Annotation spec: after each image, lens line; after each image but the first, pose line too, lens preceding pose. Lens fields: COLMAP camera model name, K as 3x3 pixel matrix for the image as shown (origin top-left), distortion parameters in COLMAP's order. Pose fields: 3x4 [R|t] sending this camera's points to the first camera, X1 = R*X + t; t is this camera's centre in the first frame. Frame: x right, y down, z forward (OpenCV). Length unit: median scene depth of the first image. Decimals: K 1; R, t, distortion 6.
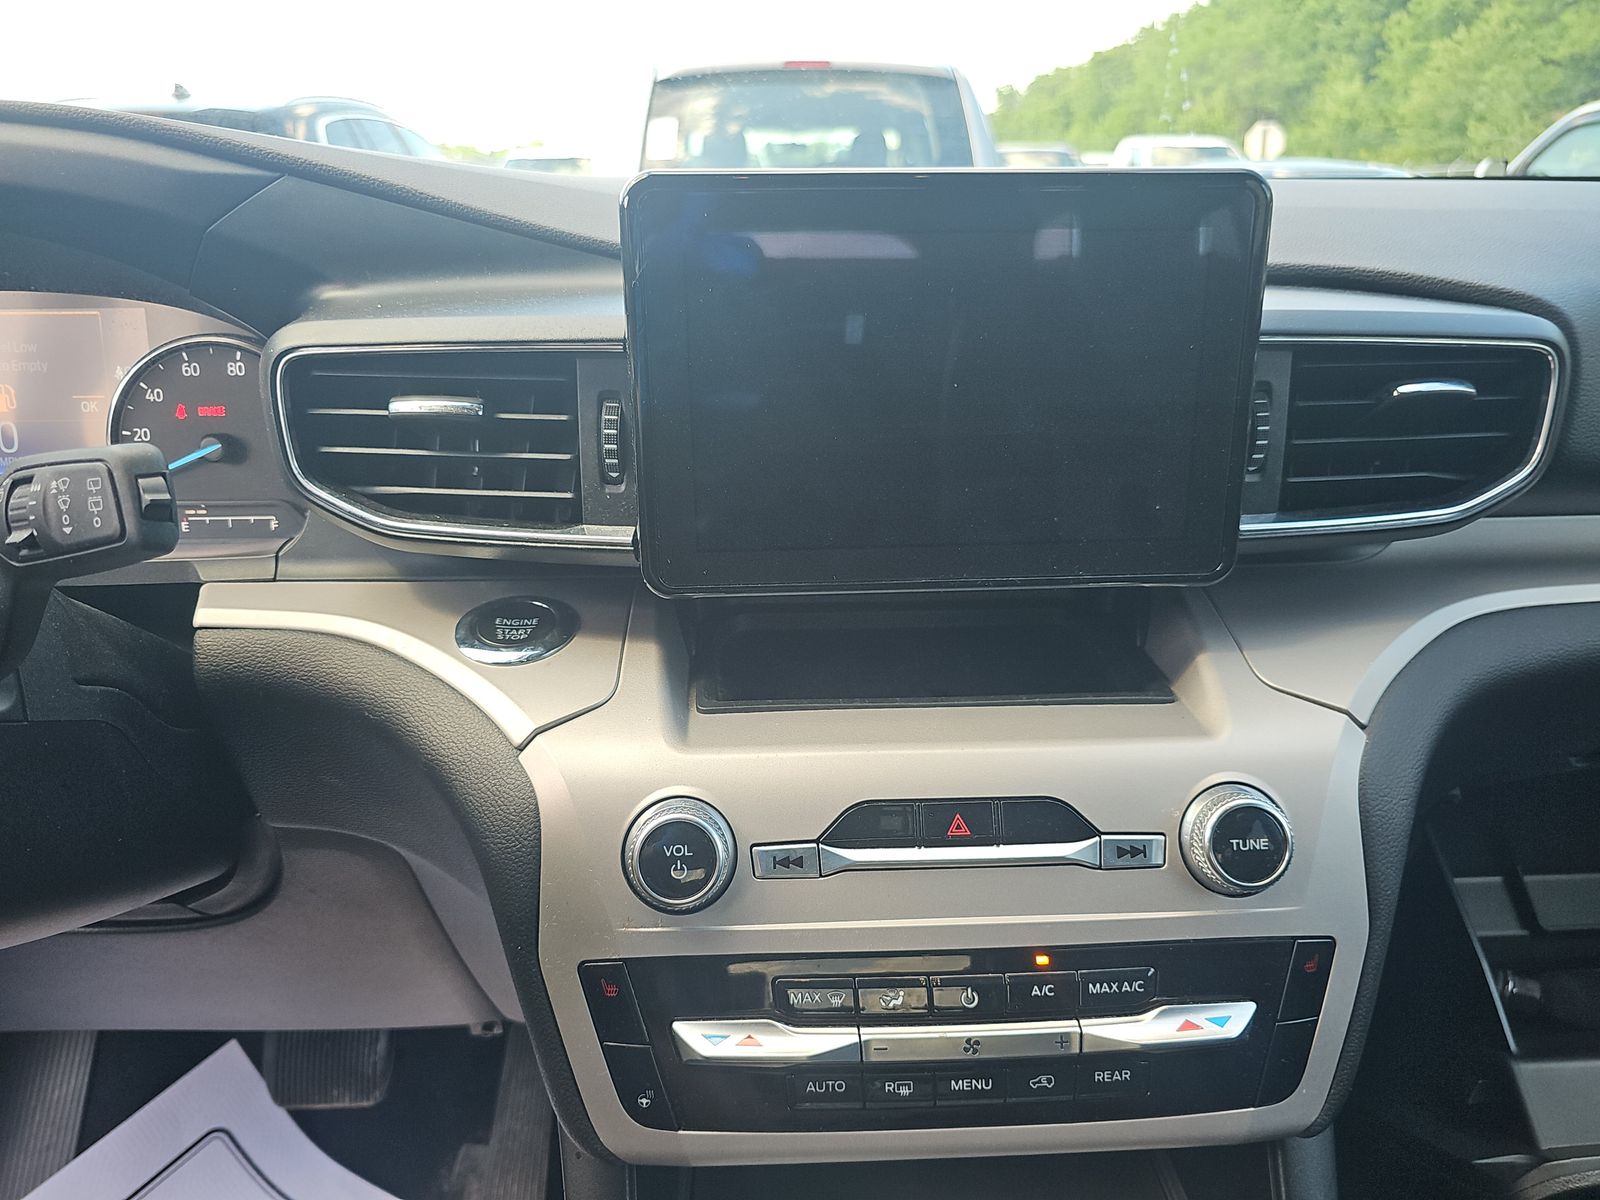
lens RADIAL K [[1048.1, 0, 795.4], [0, 1048.1, 630.1], [0, 0, 1]] dist [0.012502, -0.013542]
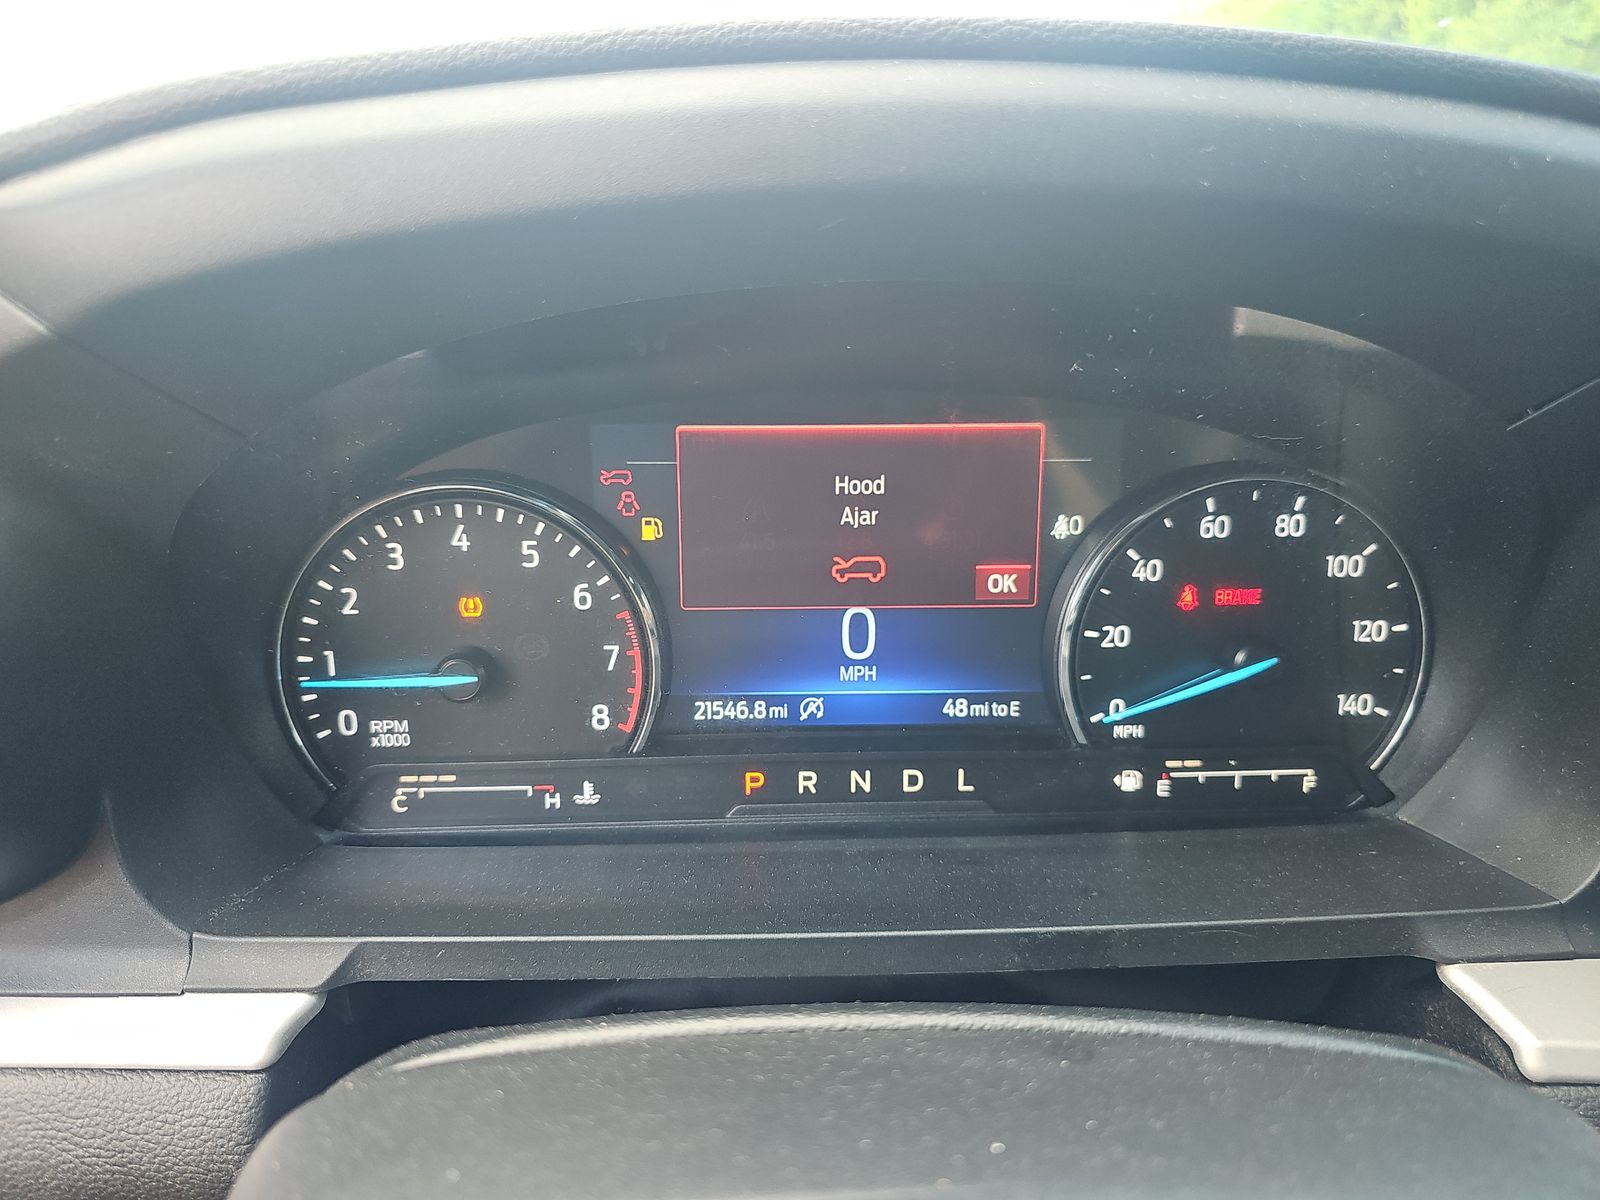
lens RADIAL K [[1048.1, 0, 784.3], [0, 1048.1, 585.0], [0, 0, 1]] dist [0.012502, -0.013542]
pose [[0.999952, 0.001137, -0.009758, -0.805375], [-0.001345, 0.999772, -0.021315, -0.203562], [0.009731, 0.021328, 0.999725, 0.424665]]
